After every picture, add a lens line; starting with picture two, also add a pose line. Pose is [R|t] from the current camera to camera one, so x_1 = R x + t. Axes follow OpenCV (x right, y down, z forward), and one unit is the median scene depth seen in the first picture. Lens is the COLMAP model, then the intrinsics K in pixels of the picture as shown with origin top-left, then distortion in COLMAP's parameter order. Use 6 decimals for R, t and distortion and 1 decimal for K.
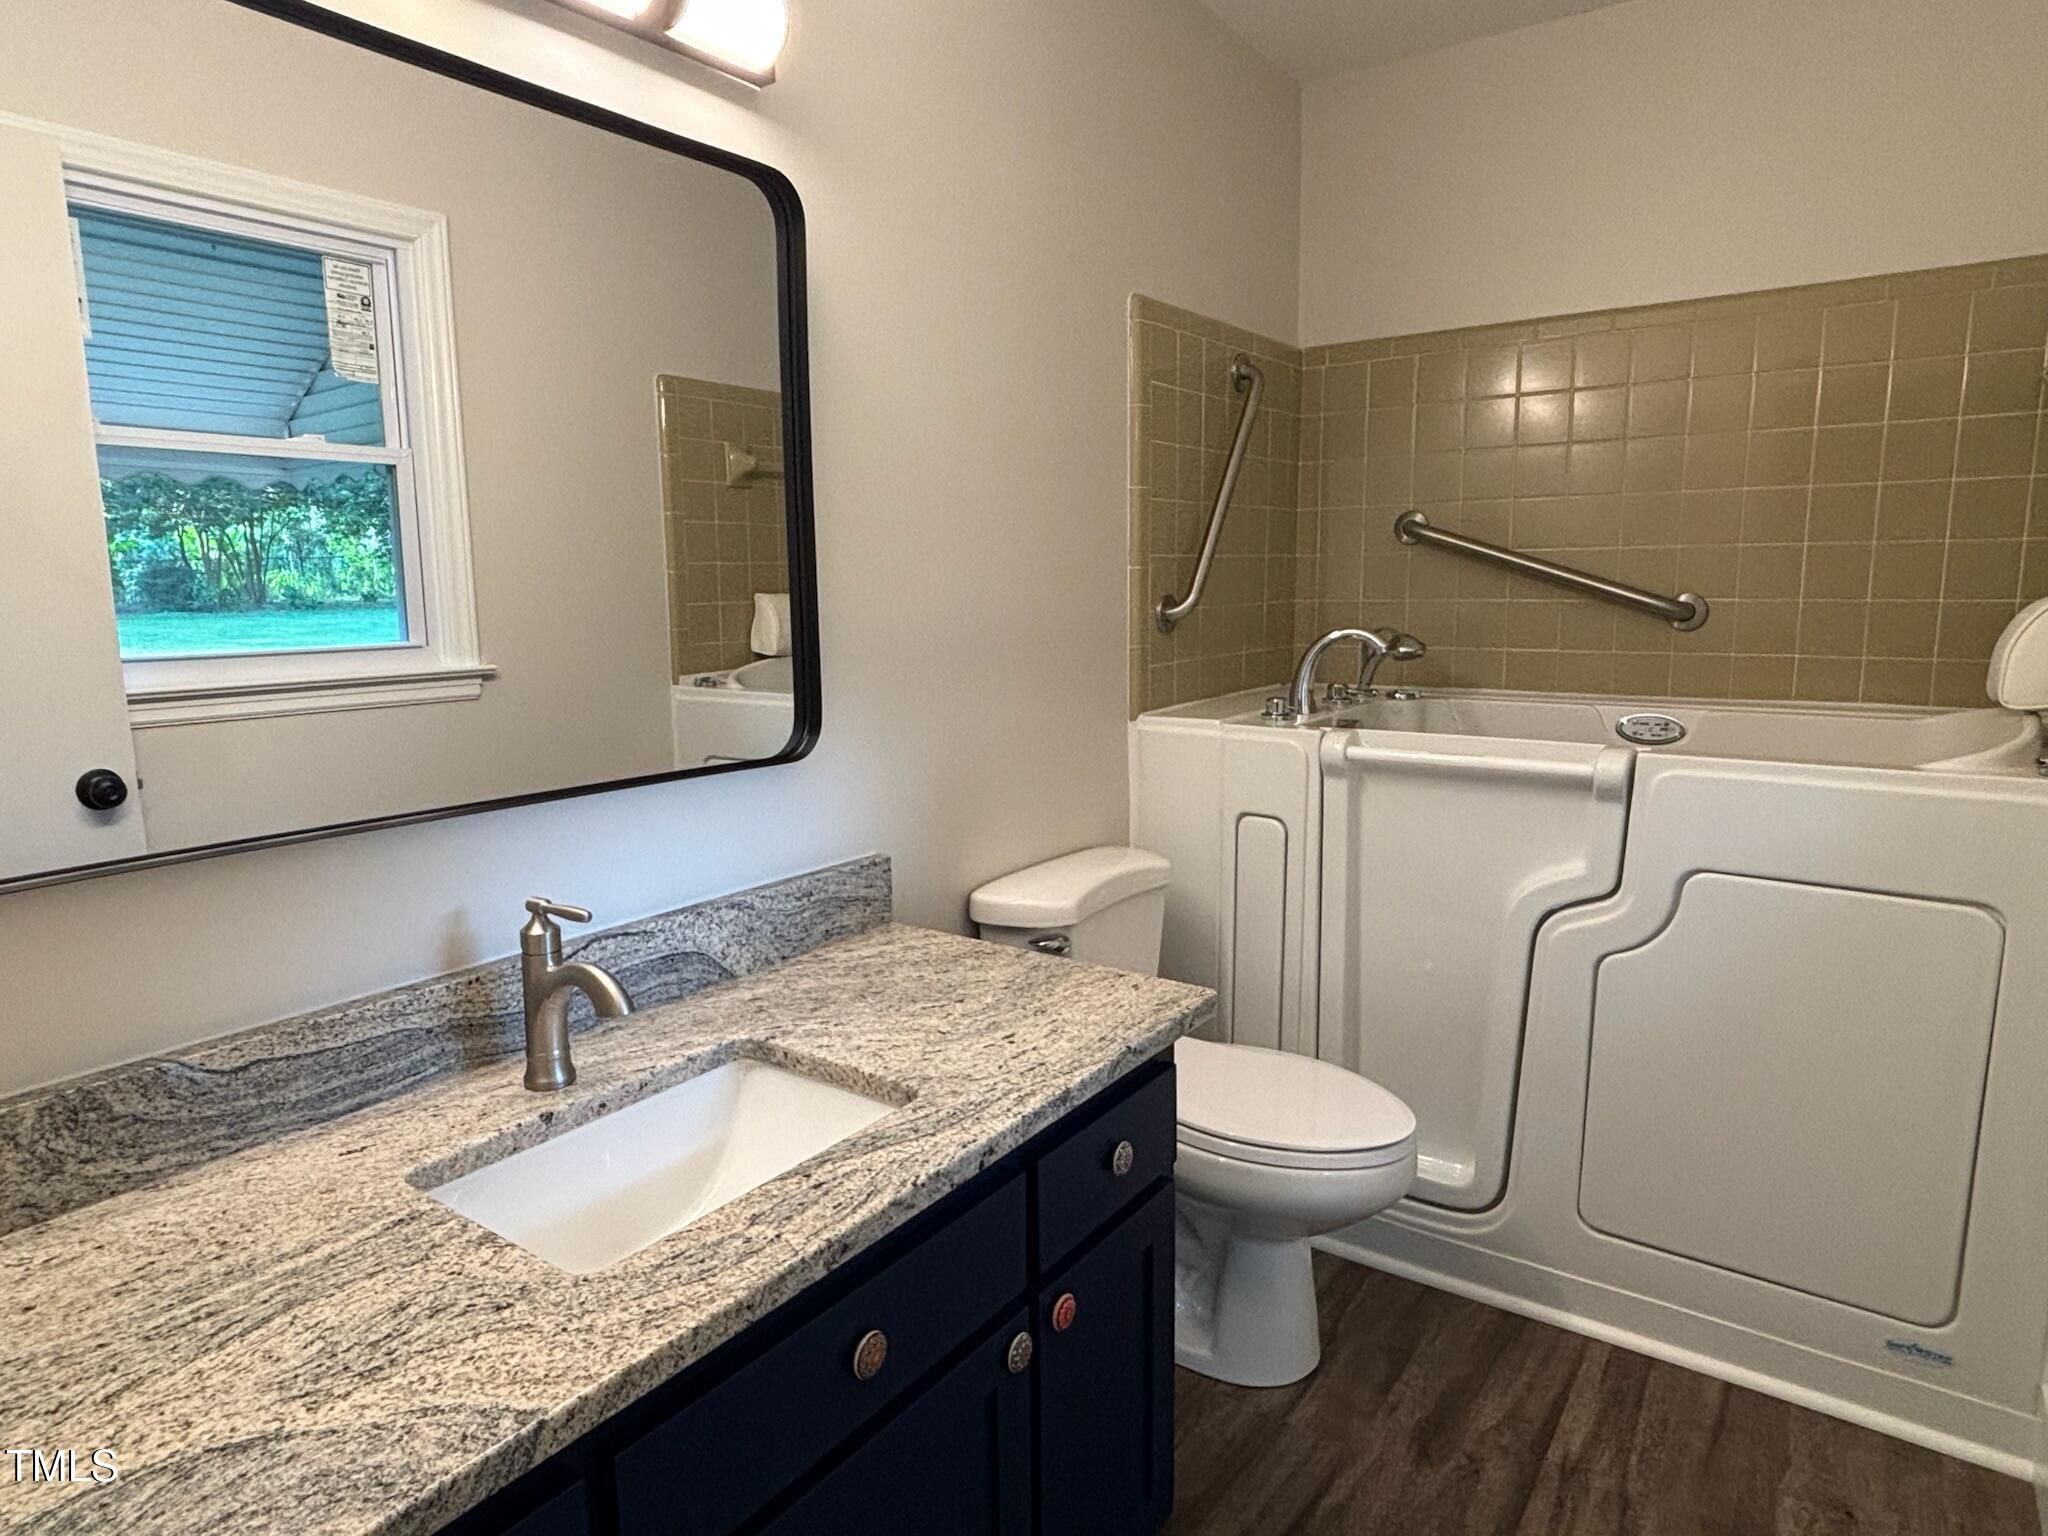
lens RADIAL K [[1150.7, 0, 1024.0], [0, 1150.7, 768.0], [0, 0, 1]] dist [-0.002488, -0.000931]
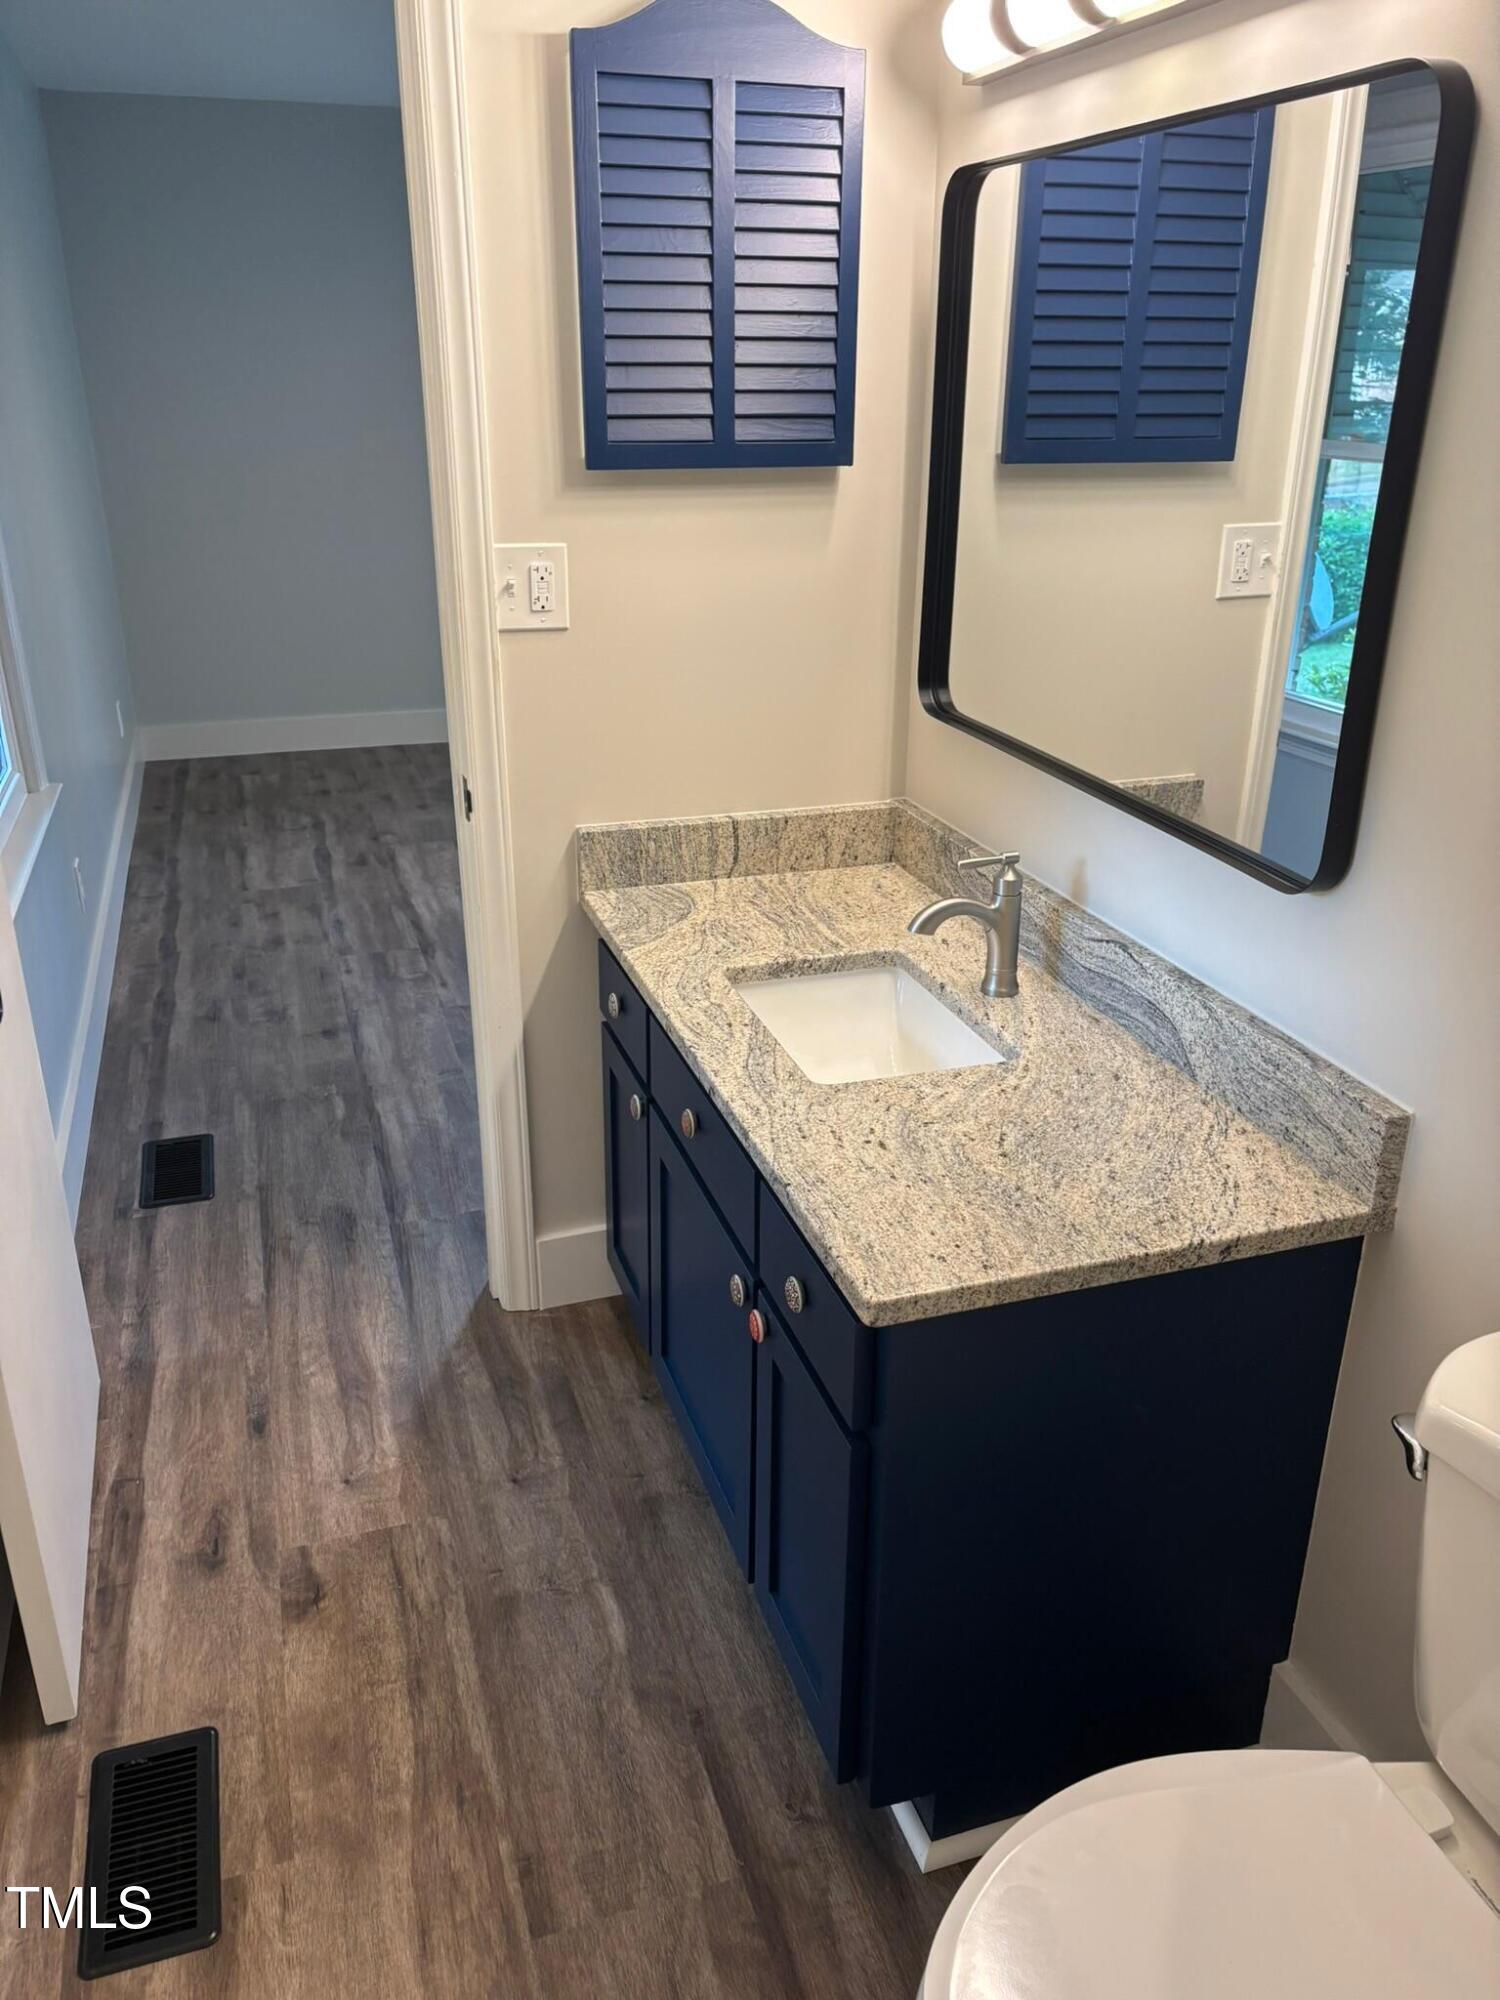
lens RADIAL K [[1510.5, 0, 750.0], [0, 1510.5, 1000.0], [0, 0, 1]] dist [0.037835, -0.010313]
pose [[-0.591730, 0.319286, -0.740211, 0.678971], [-0.123835, 0.871320, 0.474834, -0.328329], [0.796568, 0.372637, -0.476047, 1.050242]]
